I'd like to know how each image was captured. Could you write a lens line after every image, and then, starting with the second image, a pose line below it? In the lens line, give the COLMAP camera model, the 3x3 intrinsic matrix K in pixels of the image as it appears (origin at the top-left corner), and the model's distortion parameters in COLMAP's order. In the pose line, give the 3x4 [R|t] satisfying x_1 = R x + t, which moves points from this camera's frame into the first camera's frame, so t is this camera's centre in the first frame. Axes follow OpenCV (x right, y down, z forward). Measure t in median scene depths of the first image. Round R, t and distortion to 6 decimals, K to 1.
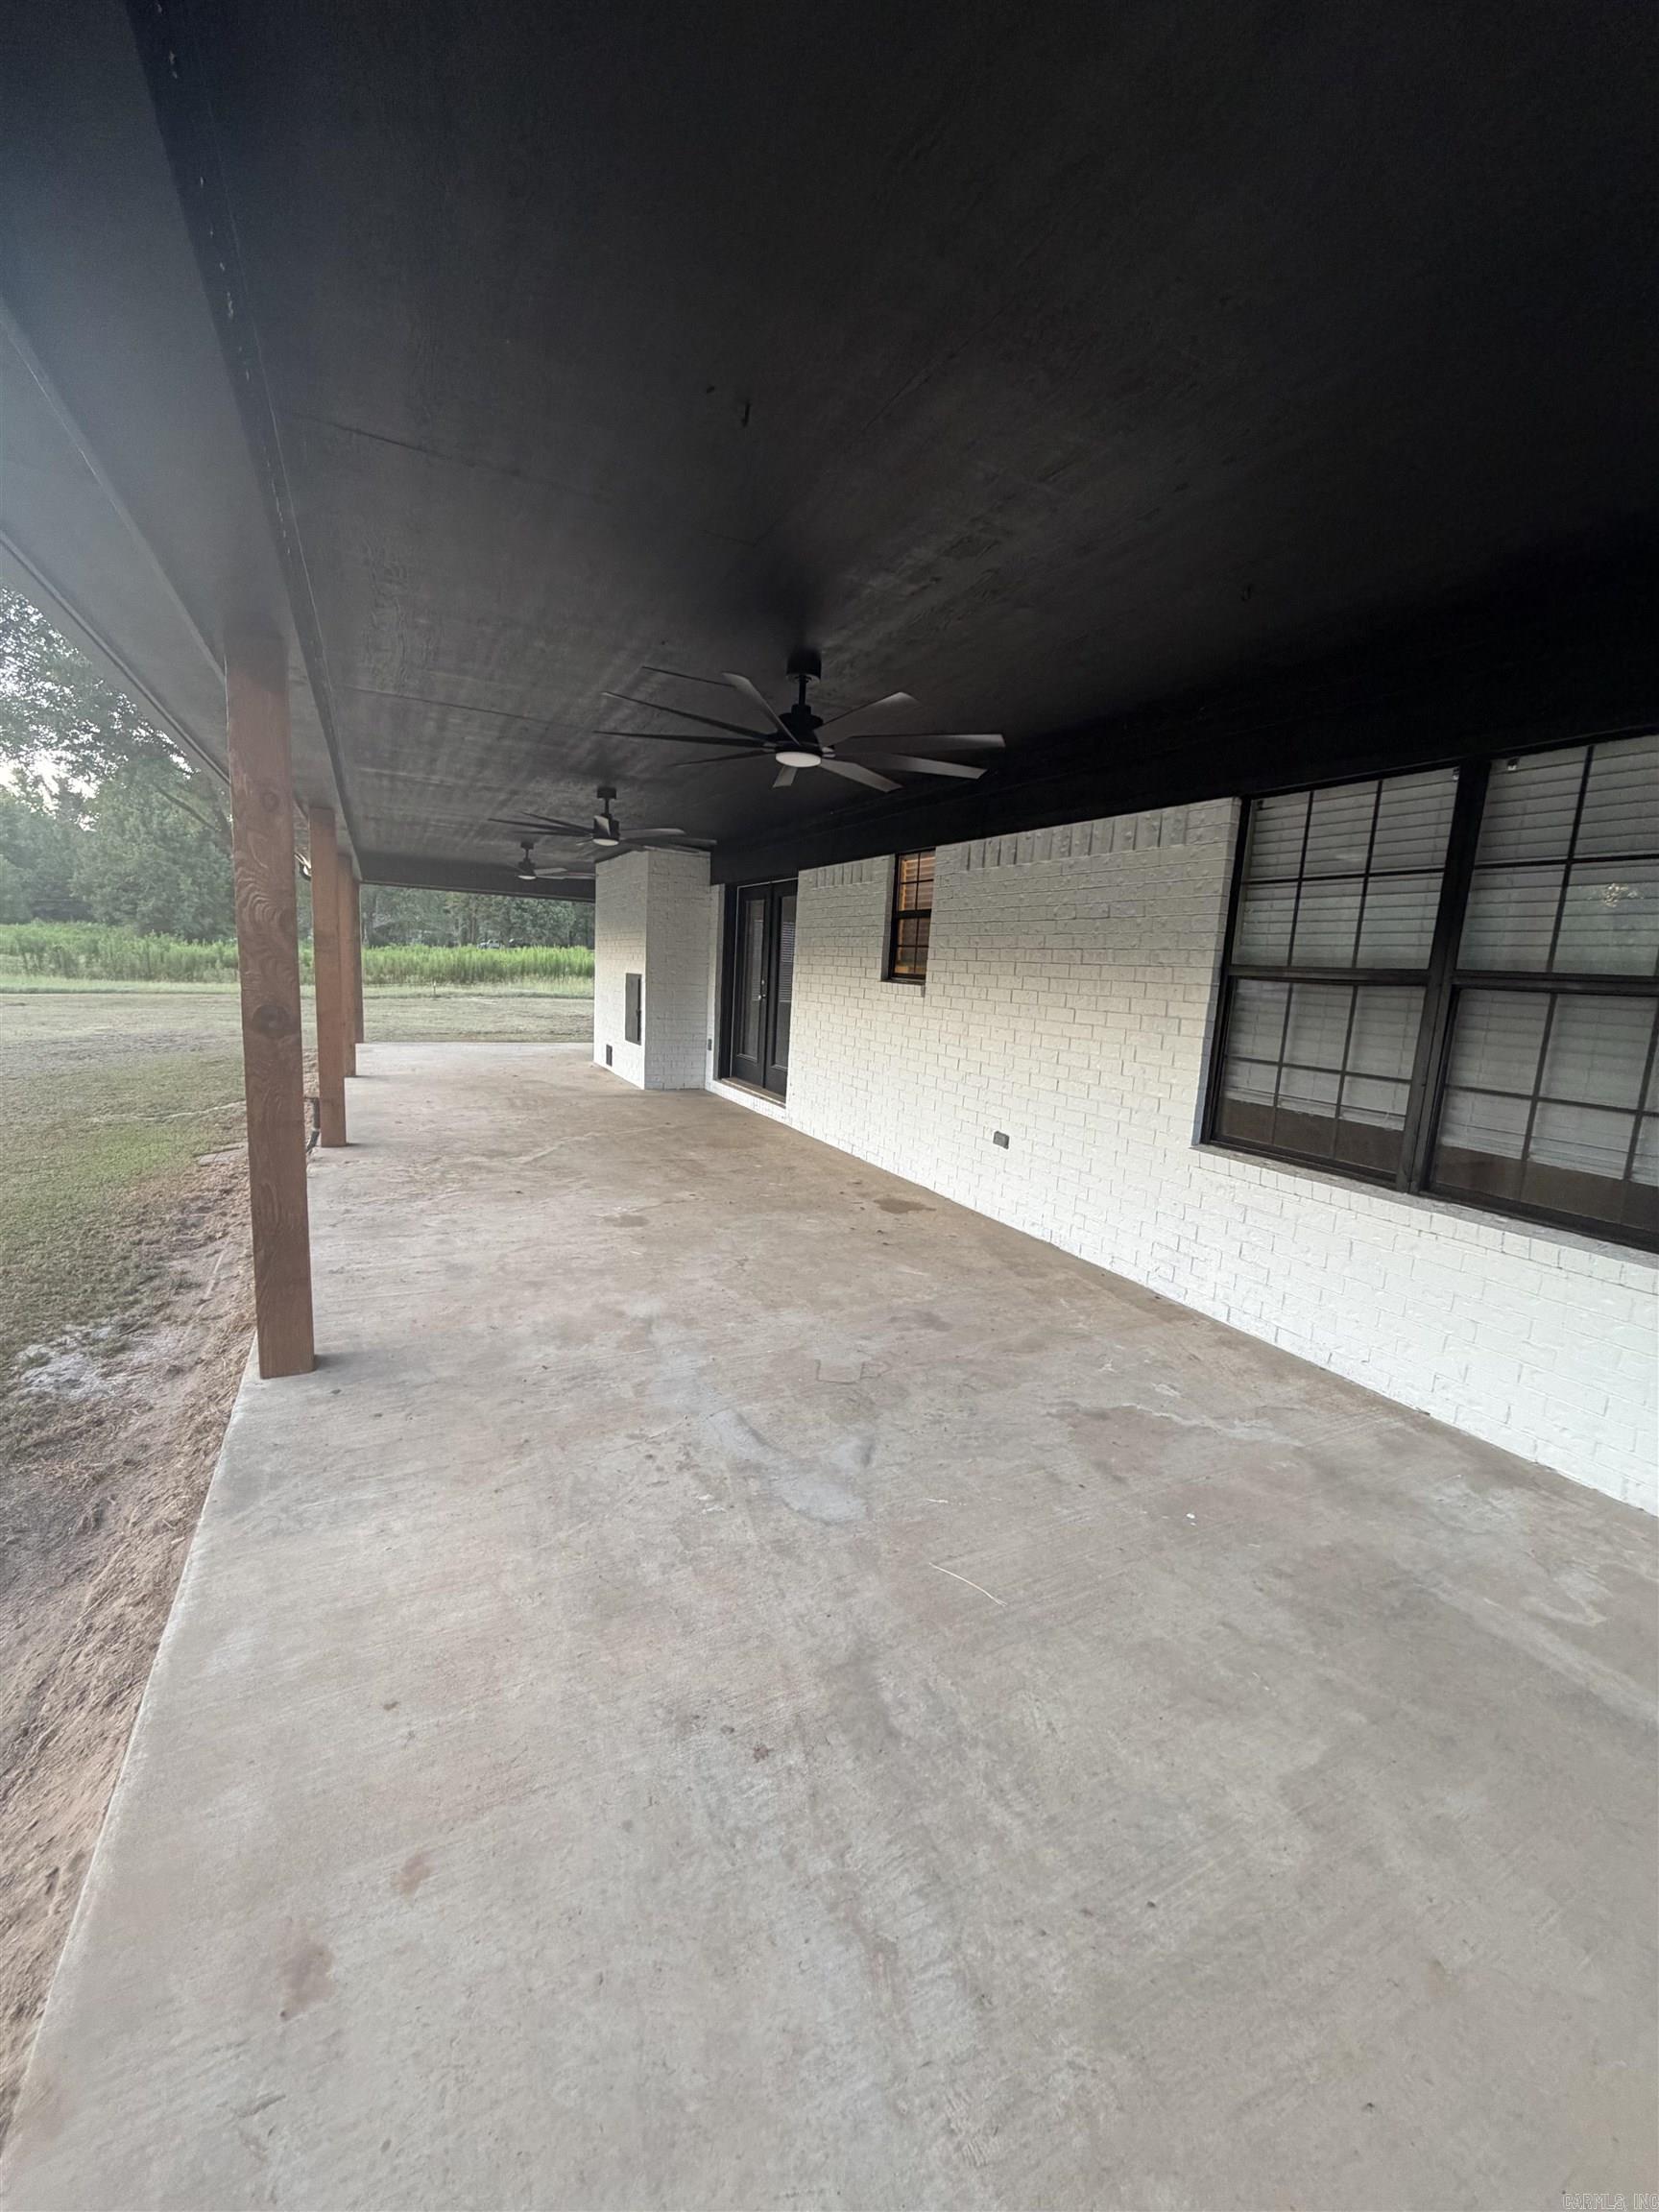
lens RADIAL K [[881.4, 0, 829.5], [0, 881.4, 1106.0], [0, 0, 1]] dist [0.002036, 0.000080]
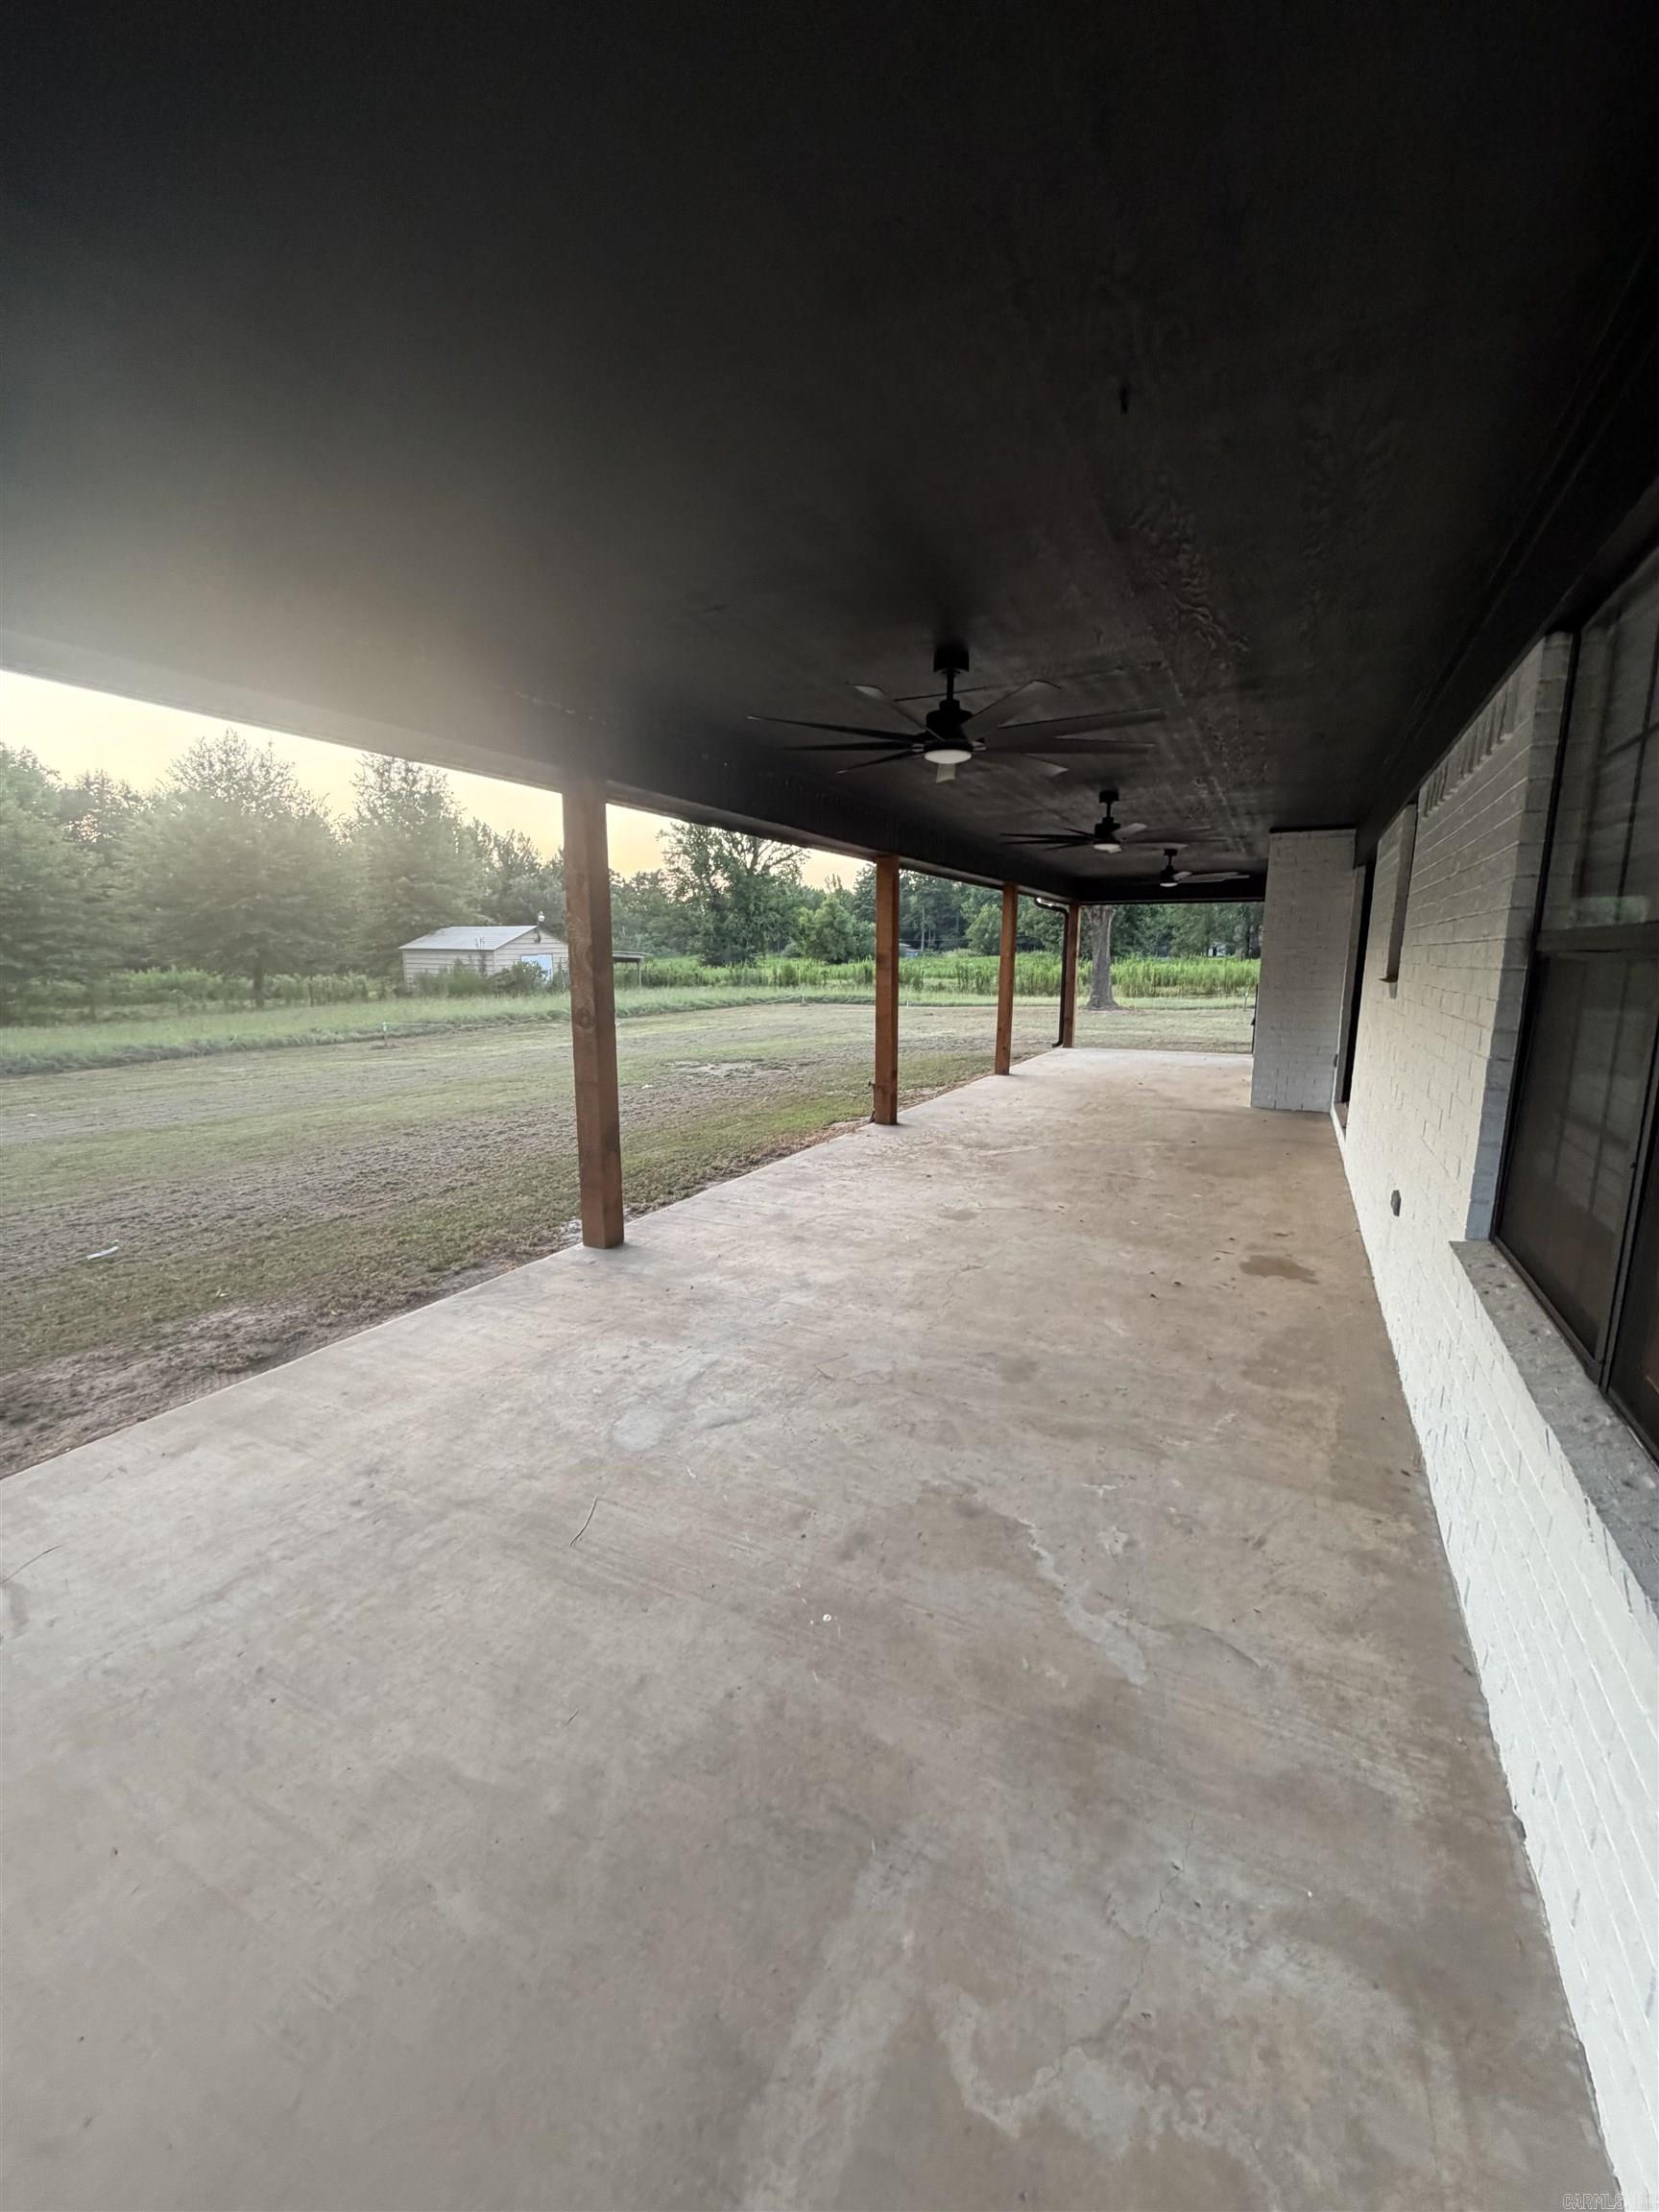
lens RADIAL K [[881.4, 0, 829.5], [0, 881.4, 1106.0], [0, 0, 1]] dist [0.002036, 0.000080]
pose [[0.589289, 0.083884, -0.803556, 0.568403], [-0.094779, 0.994905, 0.034353, -0.022287], [0.802344, 0.055916, 0.594237, 0.266249]]
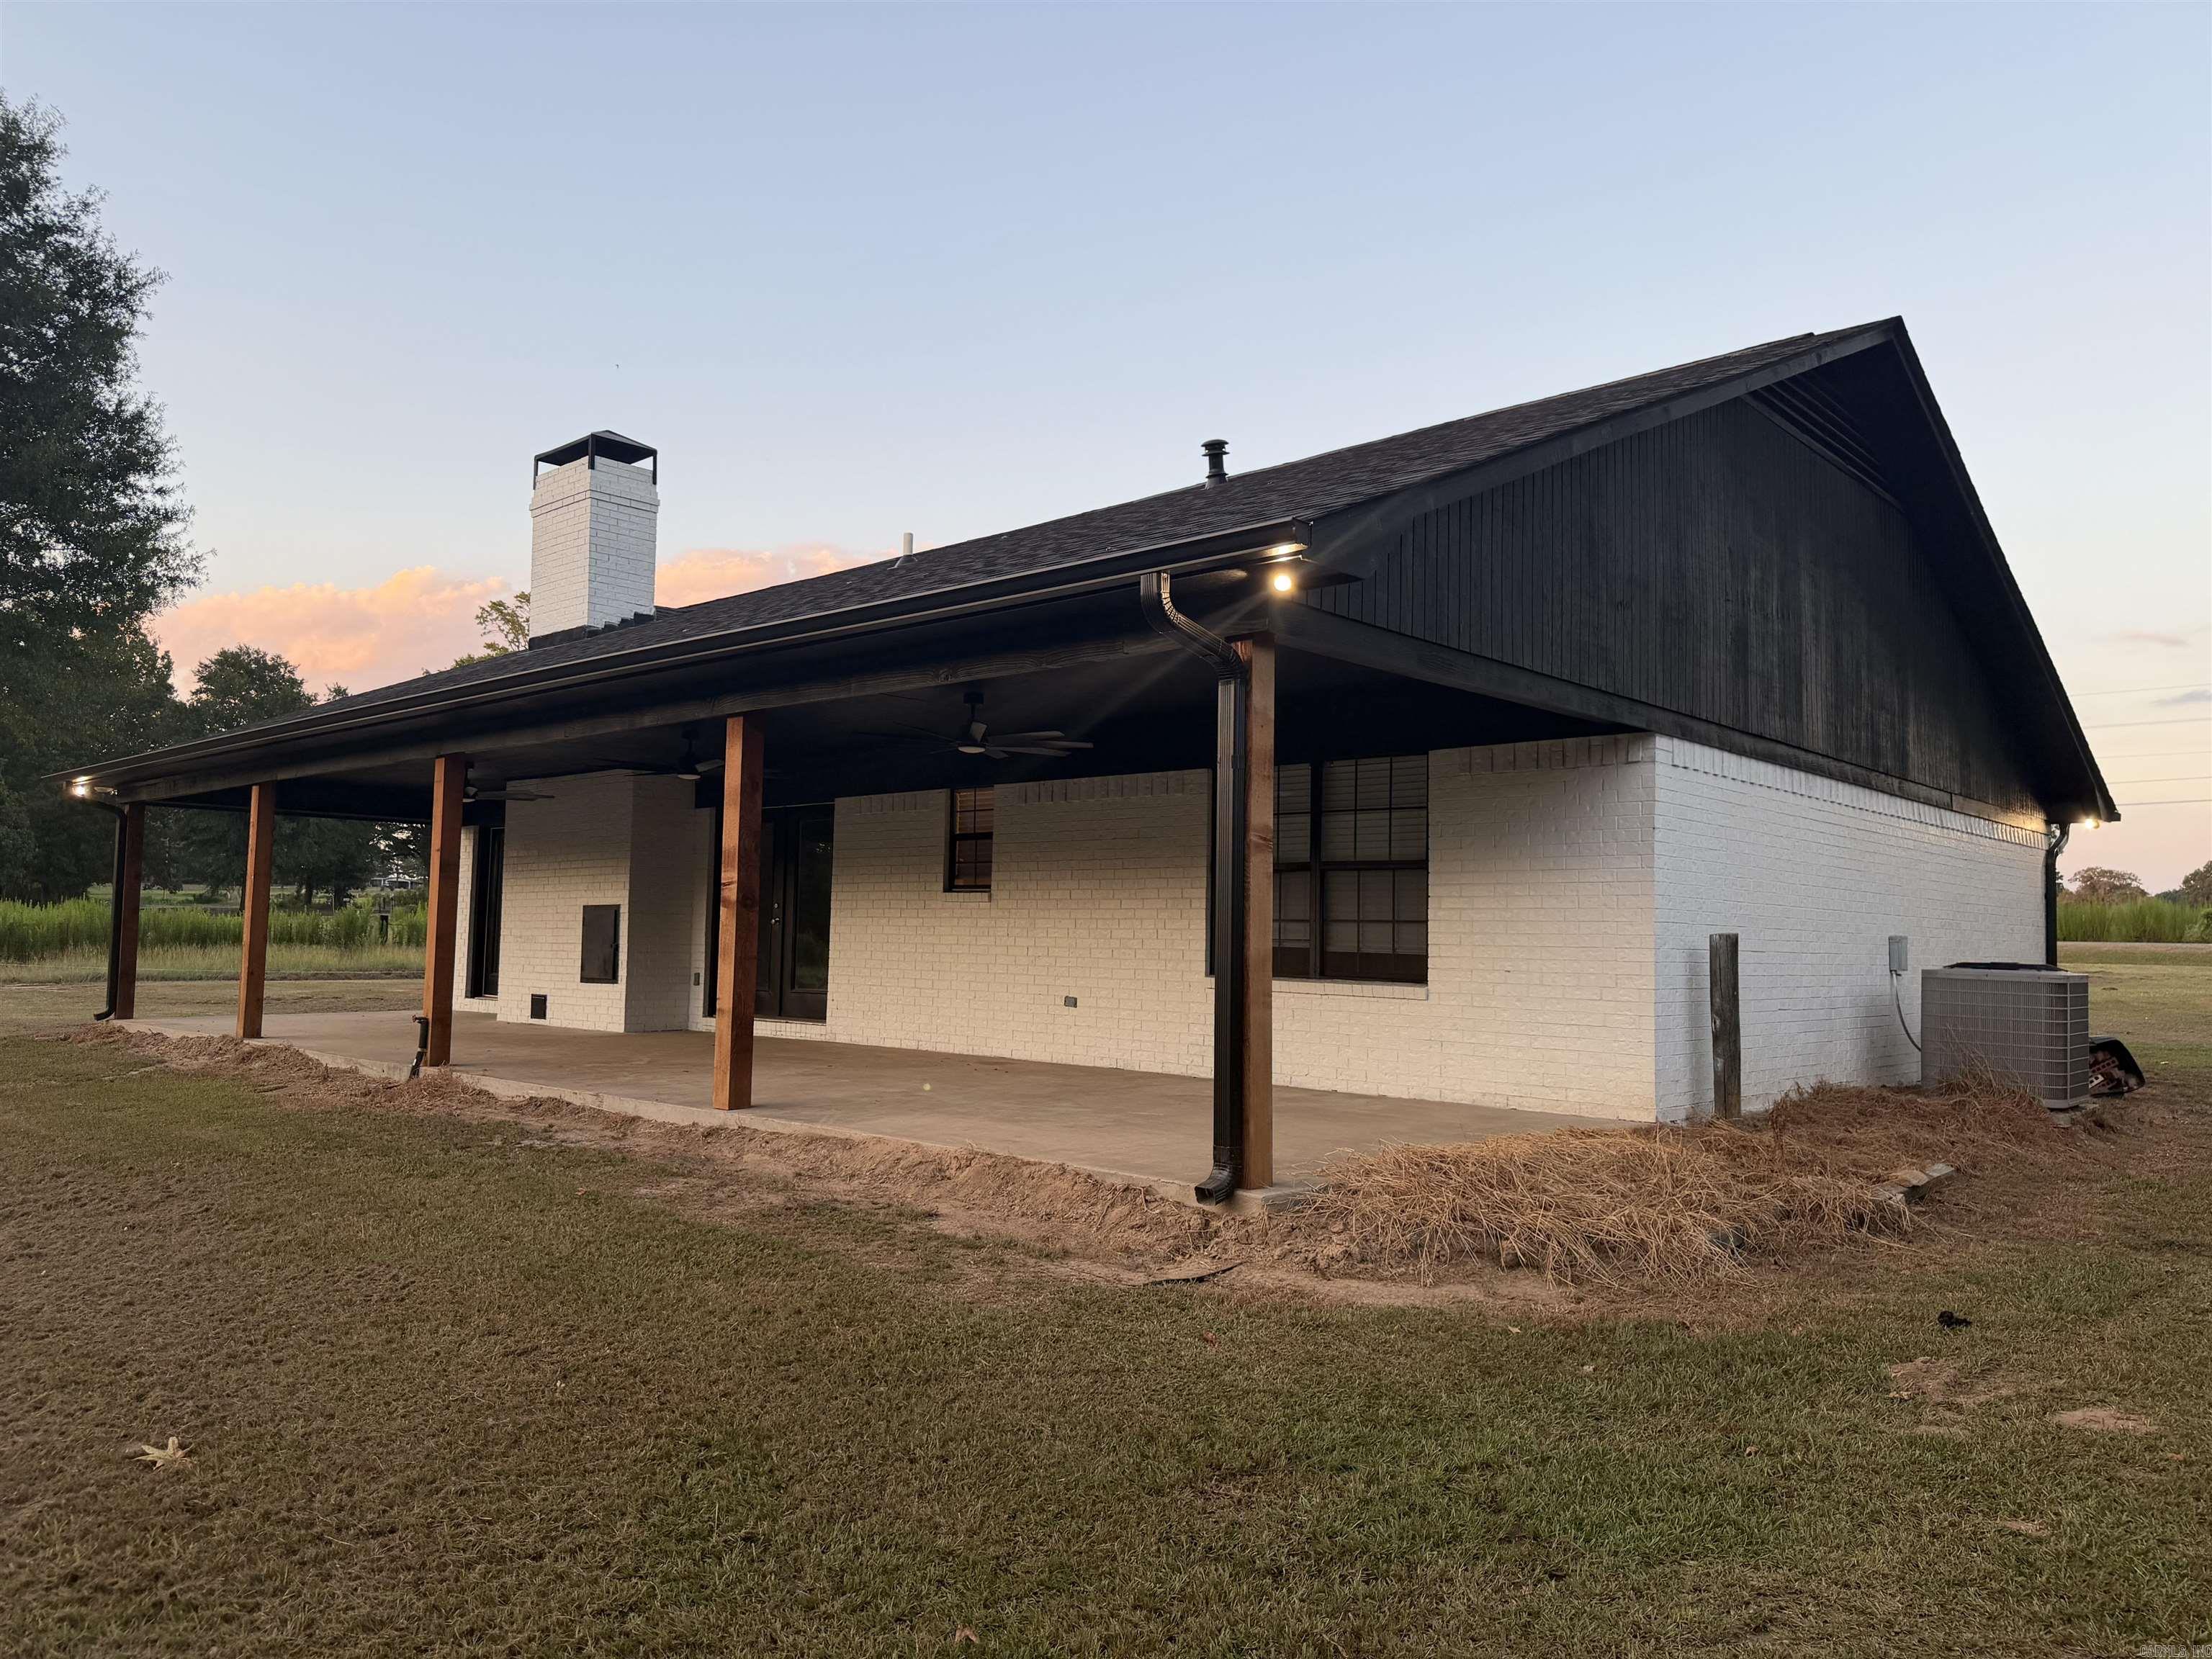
lens RADIAL K [[1520.0, 0, 1094.7], [0, 1520.0, 833.4], [0, 0, 1]] dist [0.102898, -0.000002]
pose [[0.937726, -0.011143, 0.347198, -0.662368], [0.084369, 0.976864, -0.196515, 0.286398], [-0.336975, 0.213570, 0.916971, -1.372552]]
